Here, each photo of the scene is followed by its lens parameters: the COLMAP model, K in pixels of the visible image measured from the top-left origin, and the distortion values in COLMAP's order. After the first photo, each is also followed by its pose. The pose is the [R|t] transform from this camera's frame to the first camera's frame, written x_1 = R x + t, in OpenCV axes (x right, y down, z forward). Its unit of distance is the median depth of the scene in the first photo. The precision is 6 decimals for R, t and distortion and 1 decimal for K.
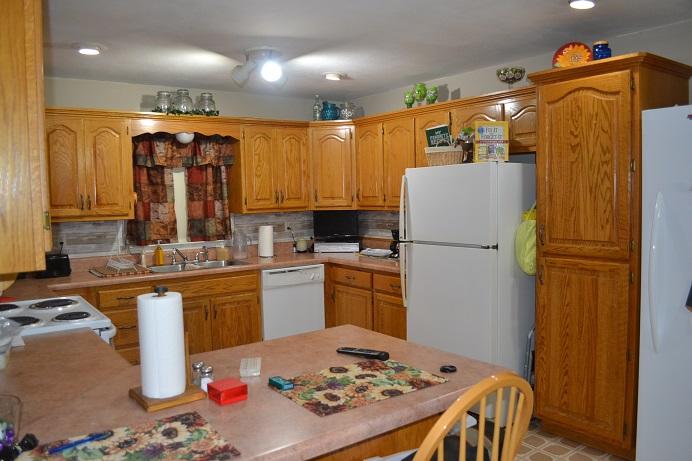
lens RADIAL K [[554.2, 0, 343.2], [0, 554.2, 233.3], [0, 0, 1]] dist [-0.078803, 0.008020]
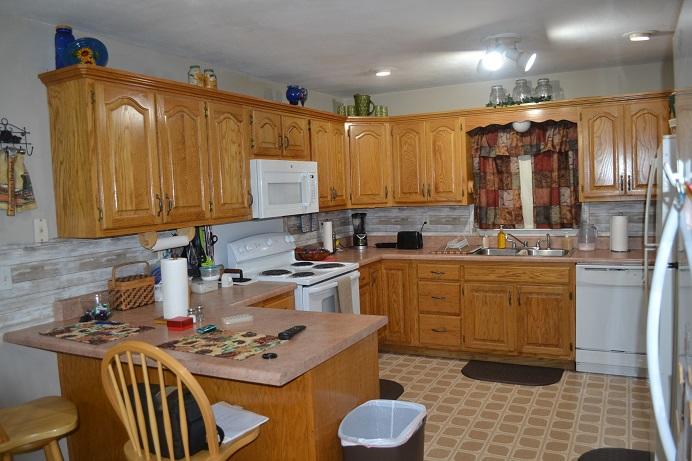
lens RADIAL K [[554.2, 0, 343.7], [0, 554.2, 230.3], [0, 0, 1]] dist [-0.078803, 0.008020]
pose [[0.450274, 0.067883, -0.890306, 0.500549], [-0.031573, 0.997693, 0.060103, -0.033291], [0.892332, 0.001047, 0.451379, 0.250908]]
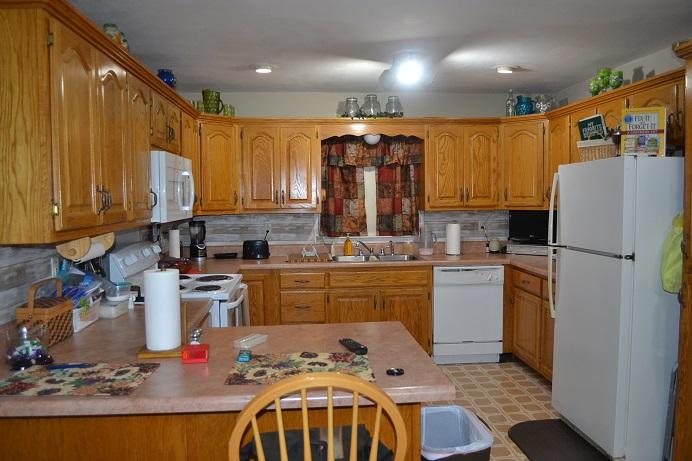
lens RADIAL K [[554.2, 0, 343.1], [0, 554.2, 230.9], [0, 0, 1]] dist [-0.078803, 0.008020]
pose [[0.852554, 0.043224, -0.520849, 0.244810], [-0.043420, 0.998987, 0.011831, -0.004309], [0.520833, 0.012529, 0.853567, 0.045862]]
